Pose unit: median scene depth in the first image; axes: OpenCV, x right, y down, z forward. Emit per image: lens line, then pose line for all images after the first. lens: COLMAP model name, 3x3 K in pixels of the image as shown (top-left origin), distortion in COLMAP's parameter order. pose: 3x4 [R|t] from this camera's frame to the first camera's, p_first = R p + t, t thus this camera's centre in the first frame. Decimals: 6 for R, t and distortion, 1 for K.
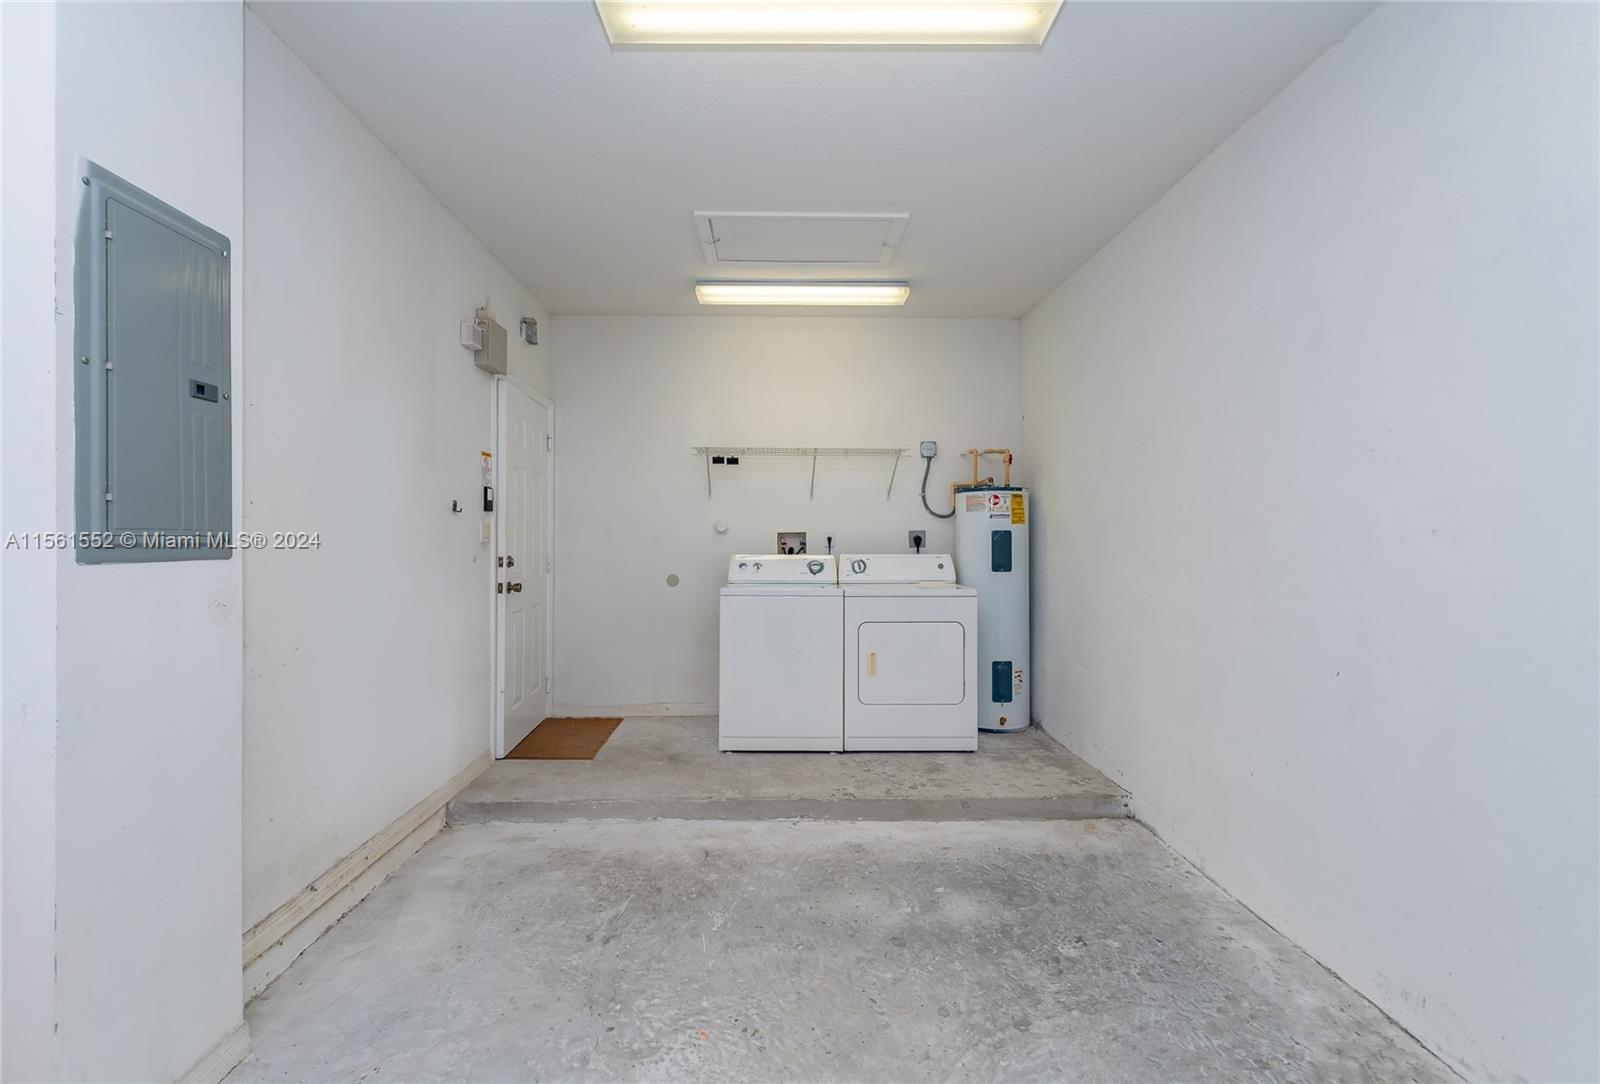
lens RADIAL K [[701.7, 0, 789.7], [0, 701.7, 545.8], [0, 0, 1]] dist [0.003329, -0.000022]
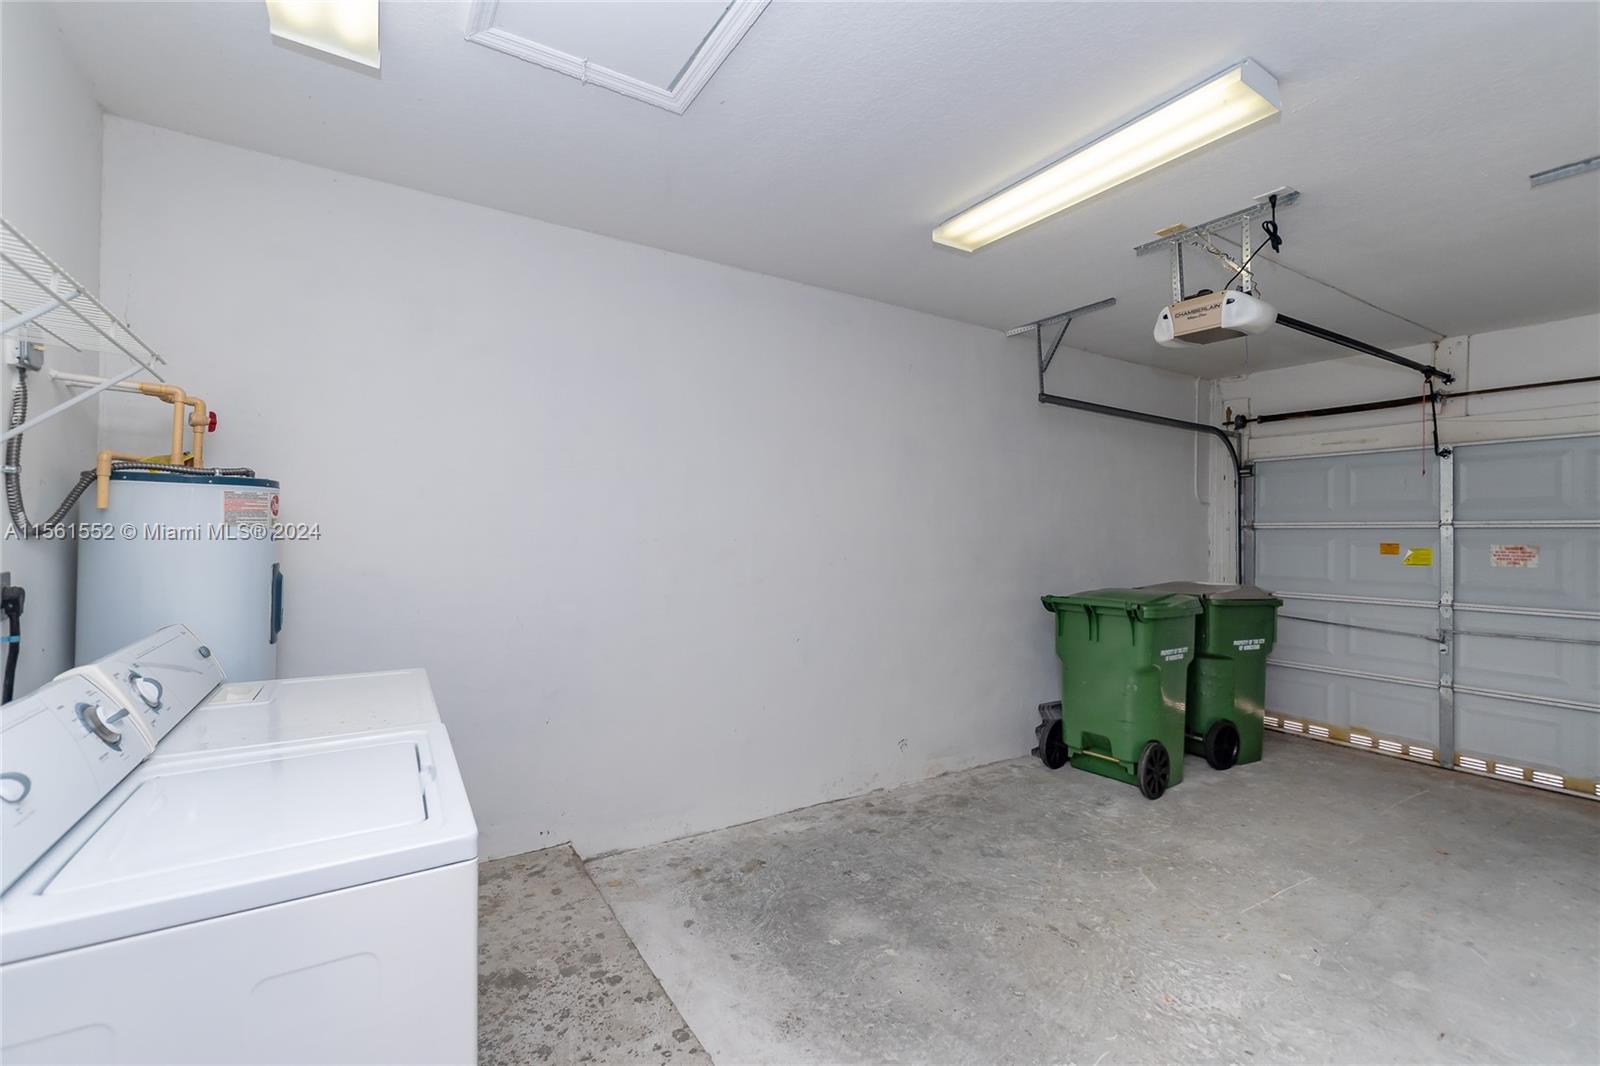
lens RADIAL K [[688.2, 0, 806.9], [0, 688.2, 529.4], [0, 0, 1]] dist [0.001255, -0.000398]
pose [[-0.524103, -0.003143, 0.851649, -0.619867], [-0.000474, 0.999994, 0.003398, -0.087207], [-0.851655, 0.001378, -0.524102, 1.660406]]
